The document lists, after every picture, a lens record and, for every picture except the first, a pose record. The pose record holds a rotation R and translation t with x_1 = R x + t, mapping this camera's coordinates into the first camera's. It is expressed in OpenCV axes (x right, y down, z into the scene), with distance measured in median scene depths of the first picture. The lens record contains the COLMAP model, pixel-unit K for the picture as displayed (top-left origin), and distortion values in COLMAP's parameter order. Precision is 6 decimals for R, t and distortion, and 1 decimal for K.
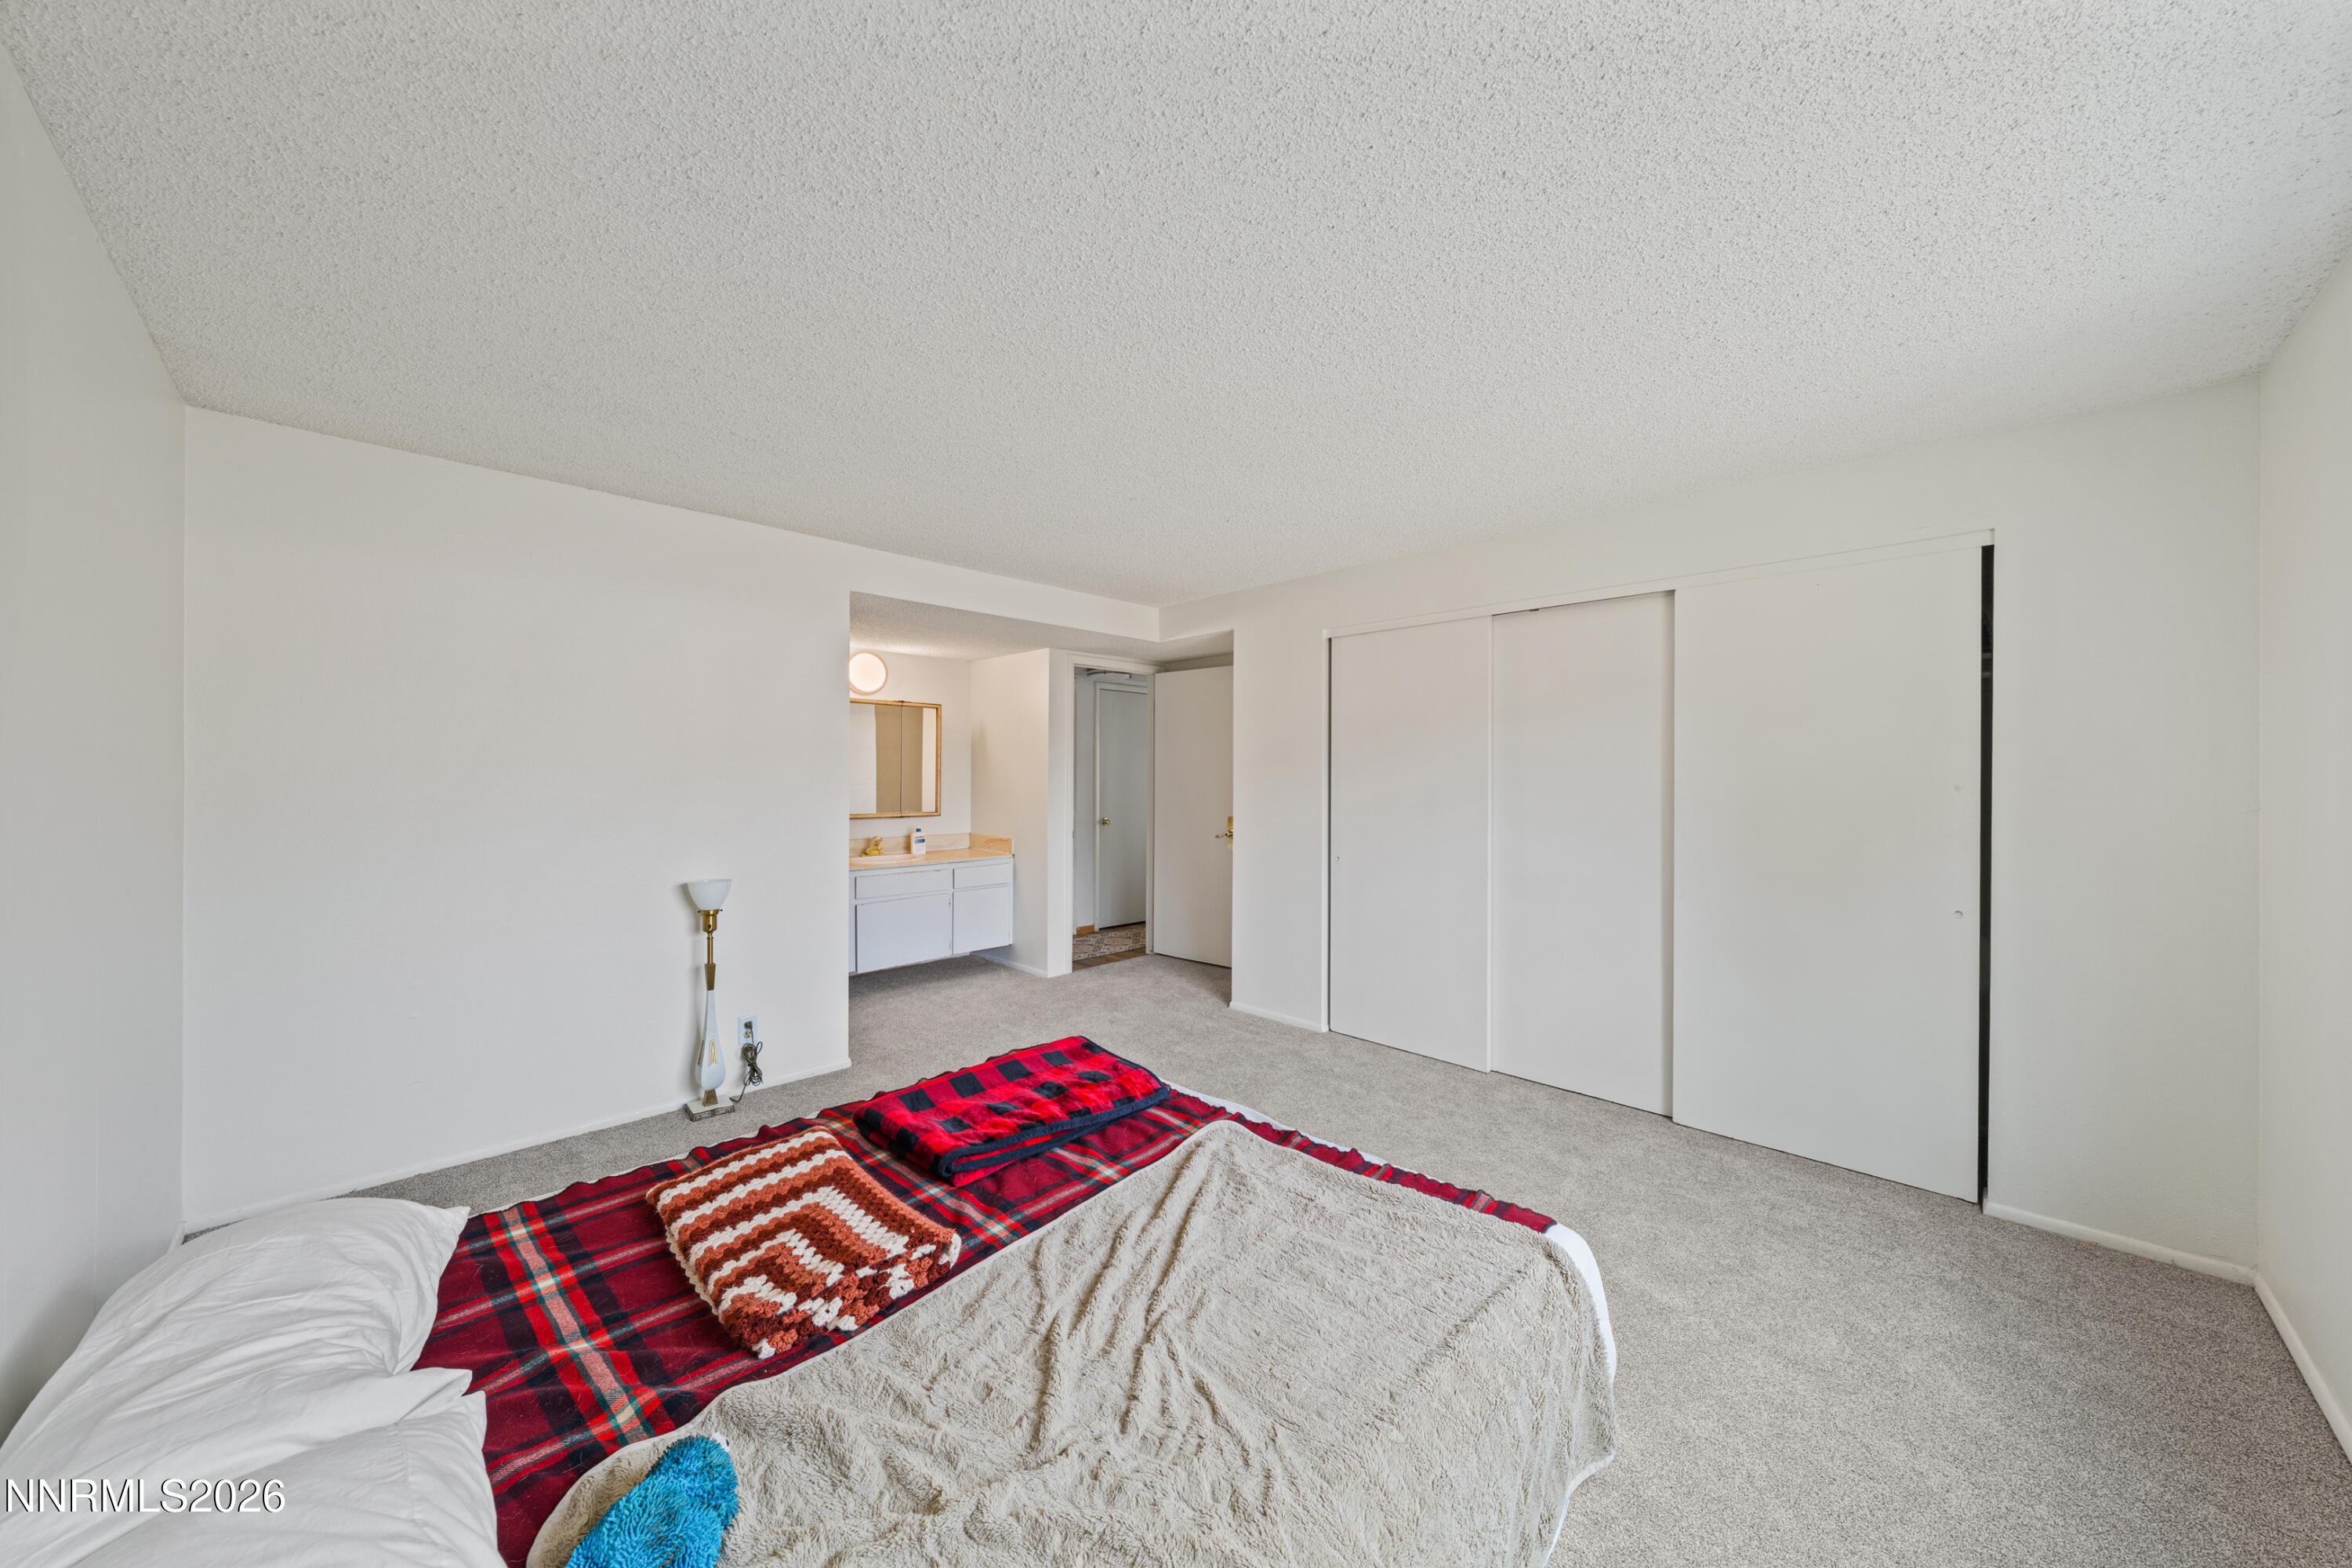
lens RADIAL K [[799.3, 0, 1176.0], [0, 799.3, 784.0], [0, 0, 1]] dist [-0.000621, -0.000037]
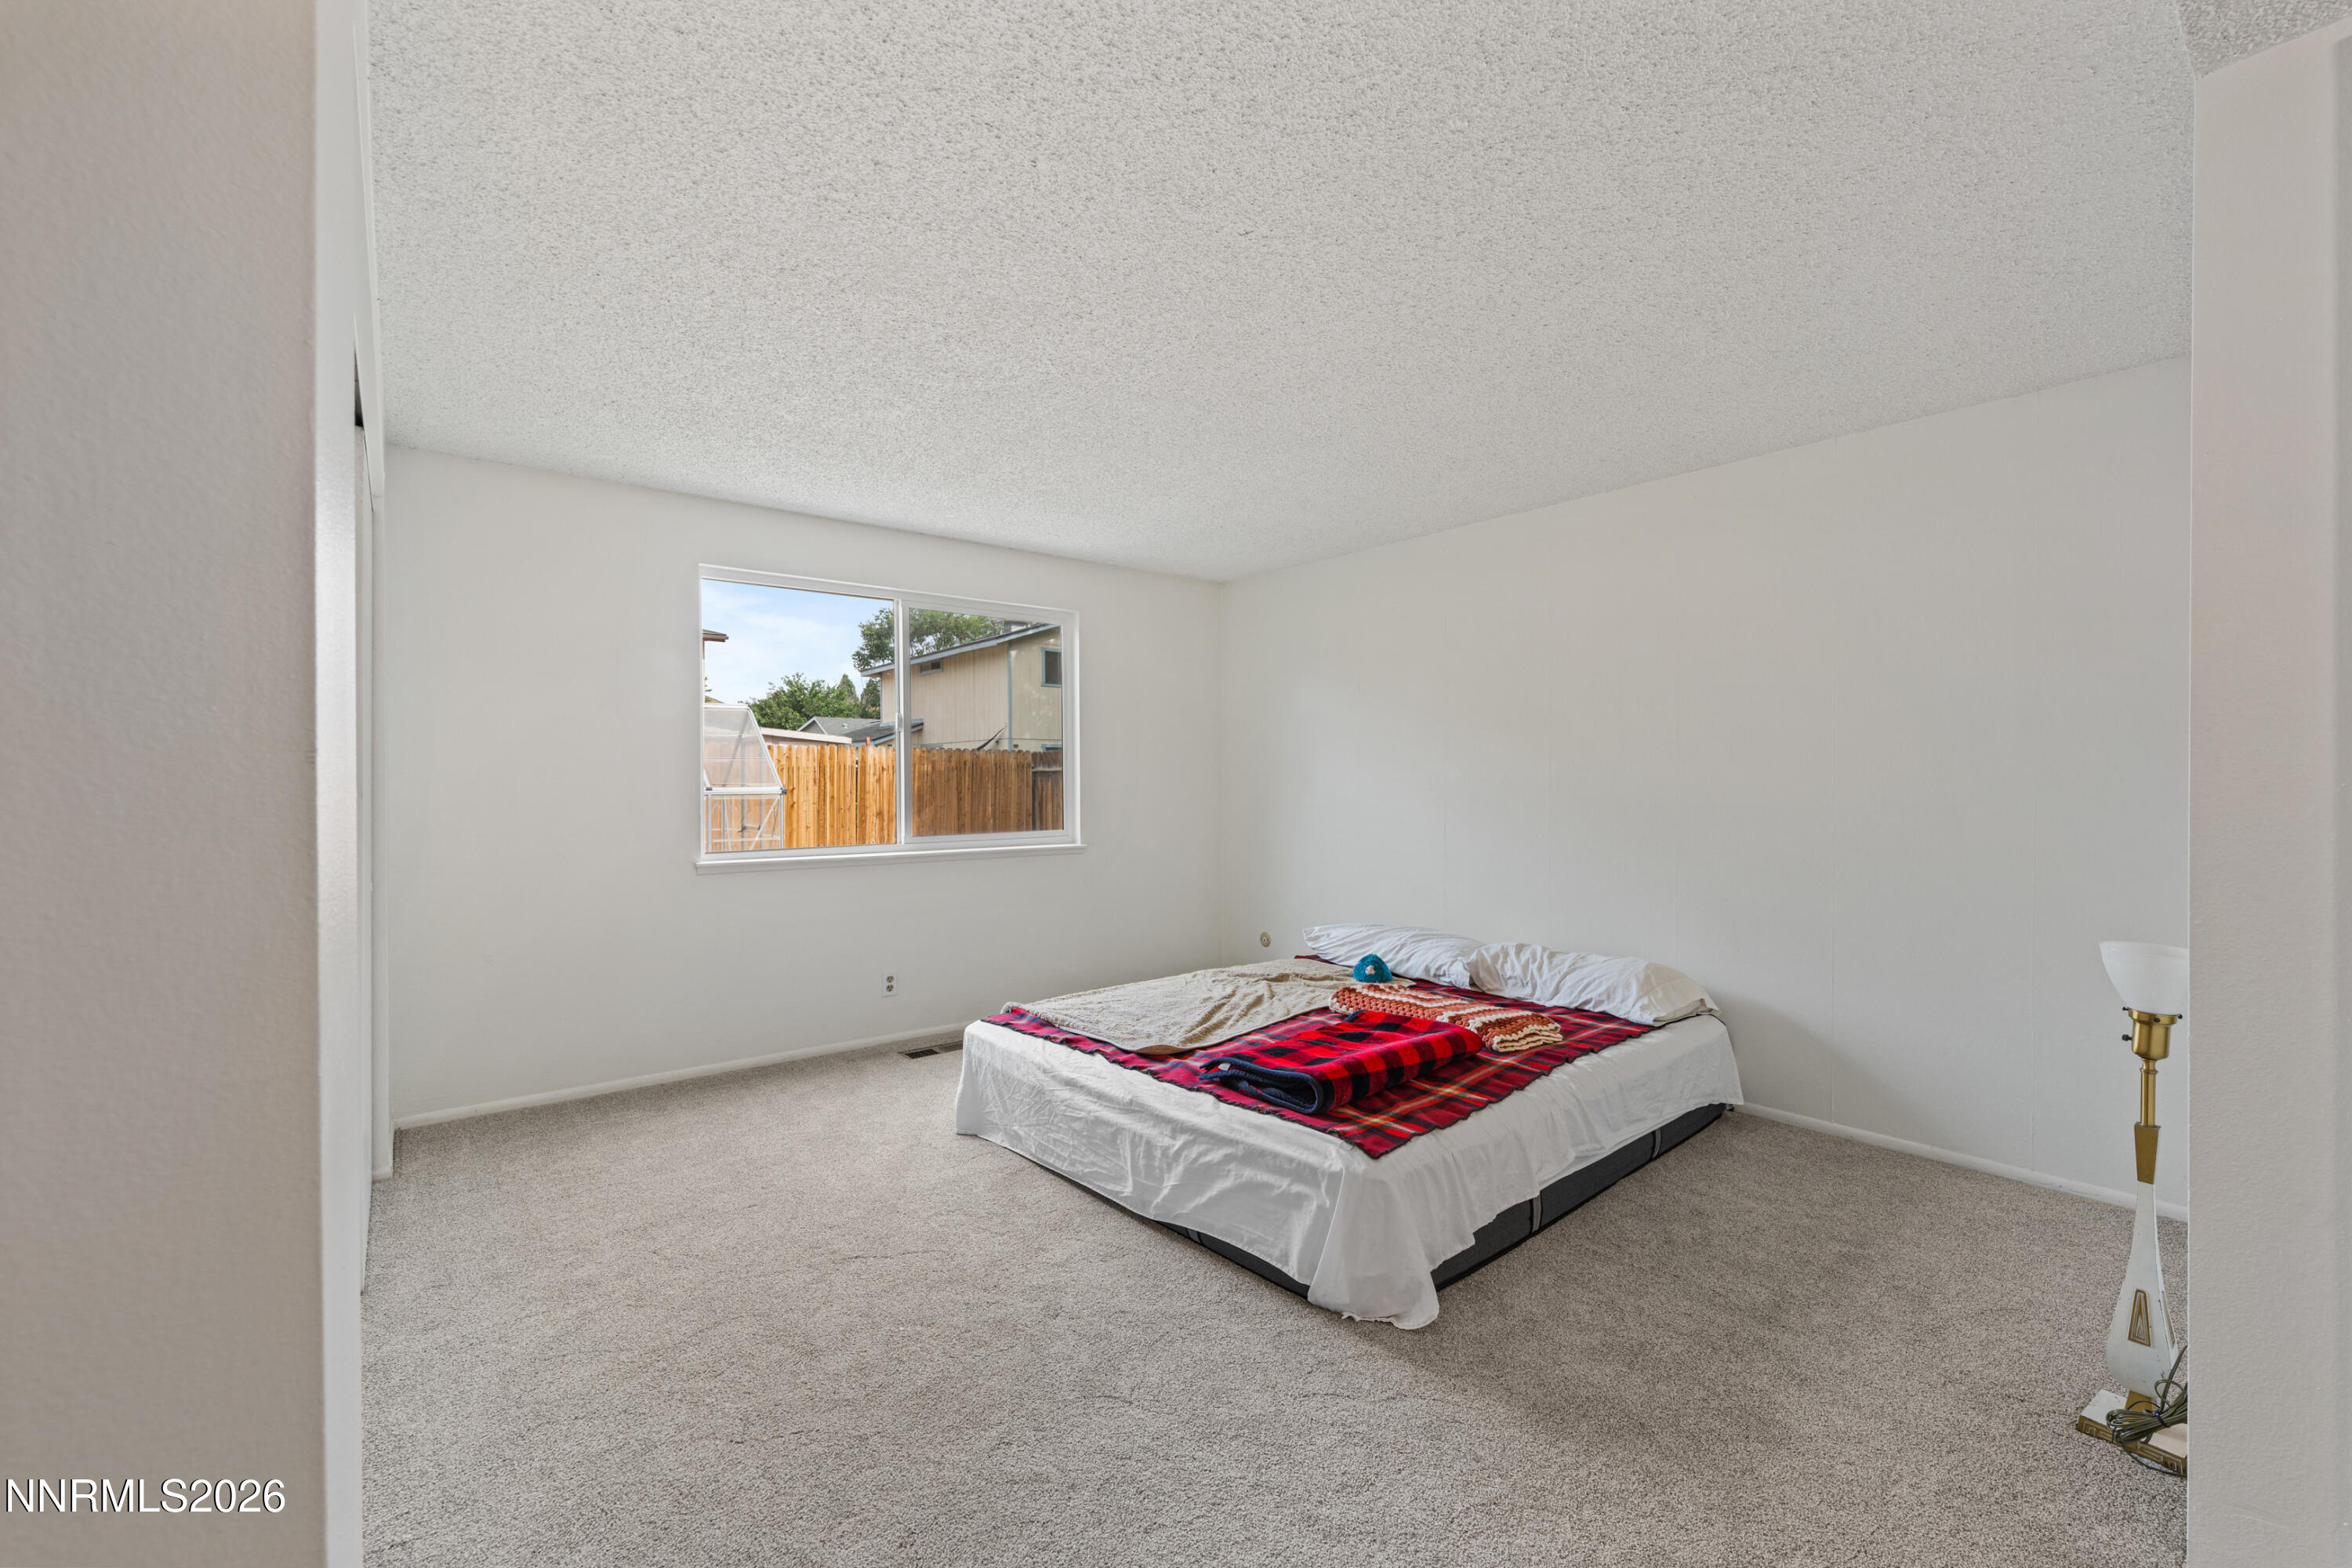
lens RADIAL K [[952.2, 0, 1176.0], [0, 952.2, 784.0], [0, 0, 1]] dist [-0.000158, -0.000033]
pose [[-0.994721, 0.001079, 0.102612, -0.076394], [0.002221, 0.999937, 0.011015, 0.019564], [-0.102593, 0.011185, -0.994661, 1.516816]]
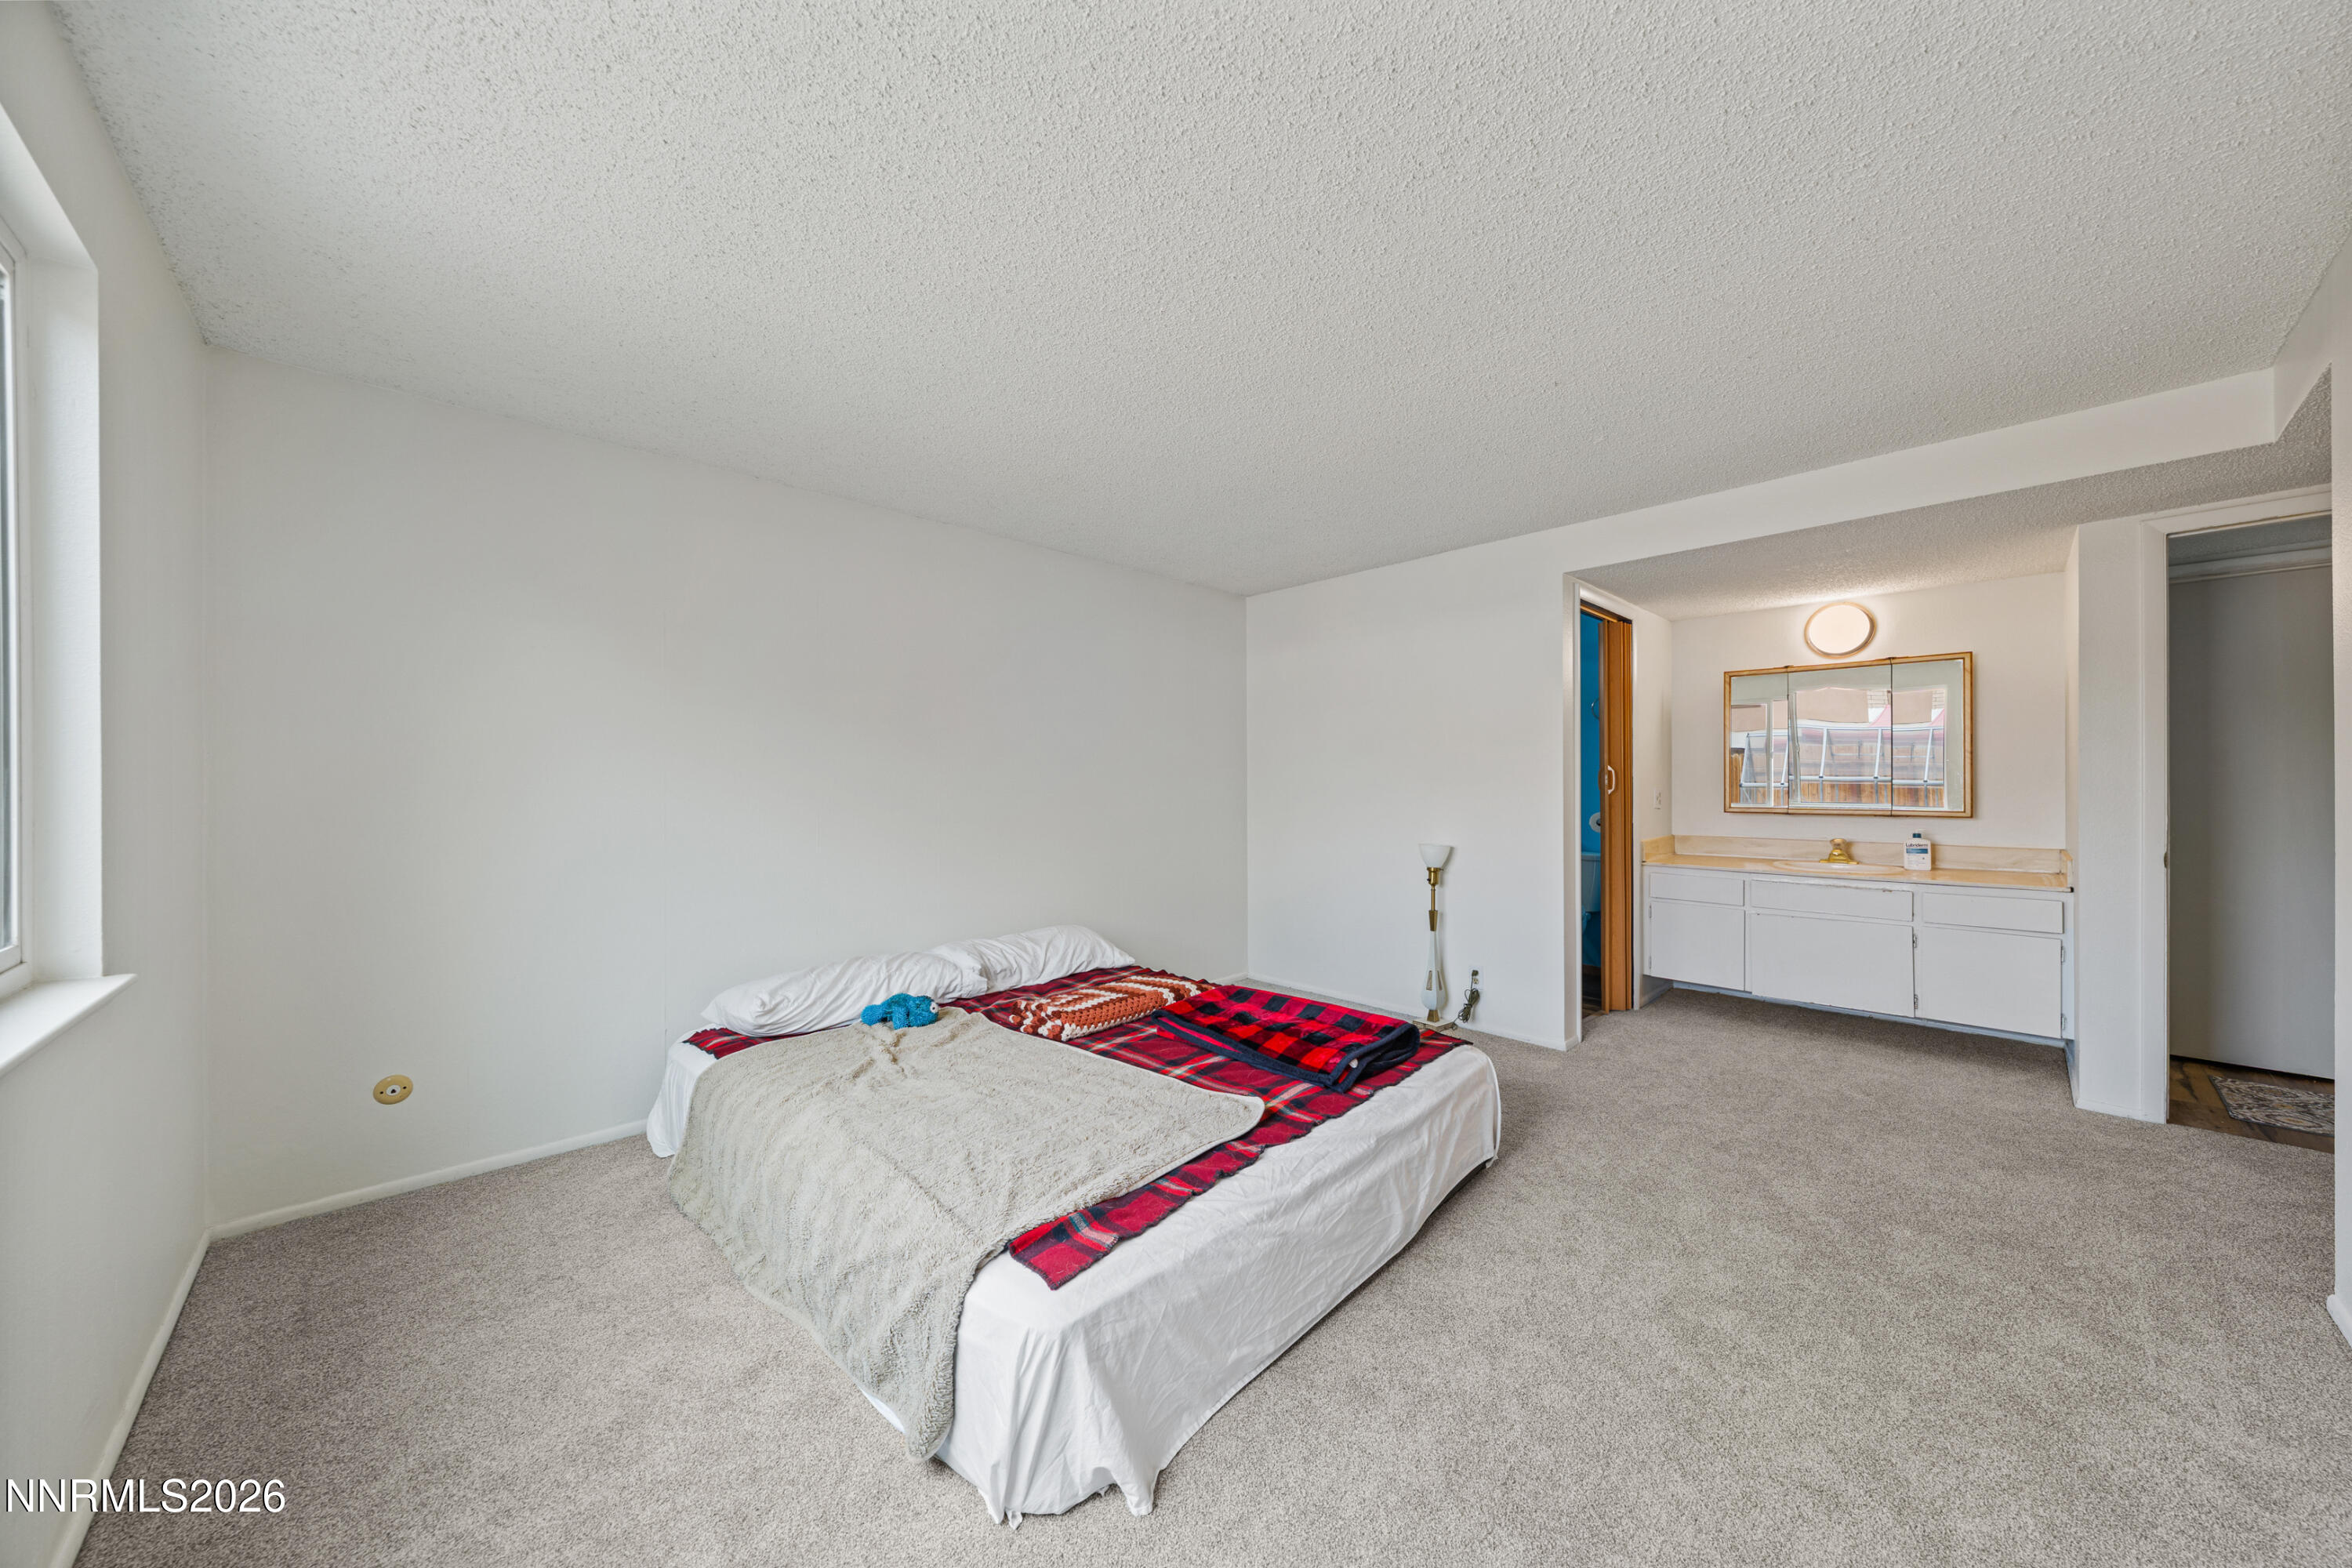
lens RADIAL K [[799.3, 0, 1176.0], [0, 799.3, 784.0], [0, 0, 1]] dist [-0.000621, -0.000037]
pose [[-0.018088, -0.001351, -0.999835, 0.650535], [-0.005711, 0.999983, -0.001248, 0.027736], [0.999820, 0.005687, -0.018096, 0.581768]]
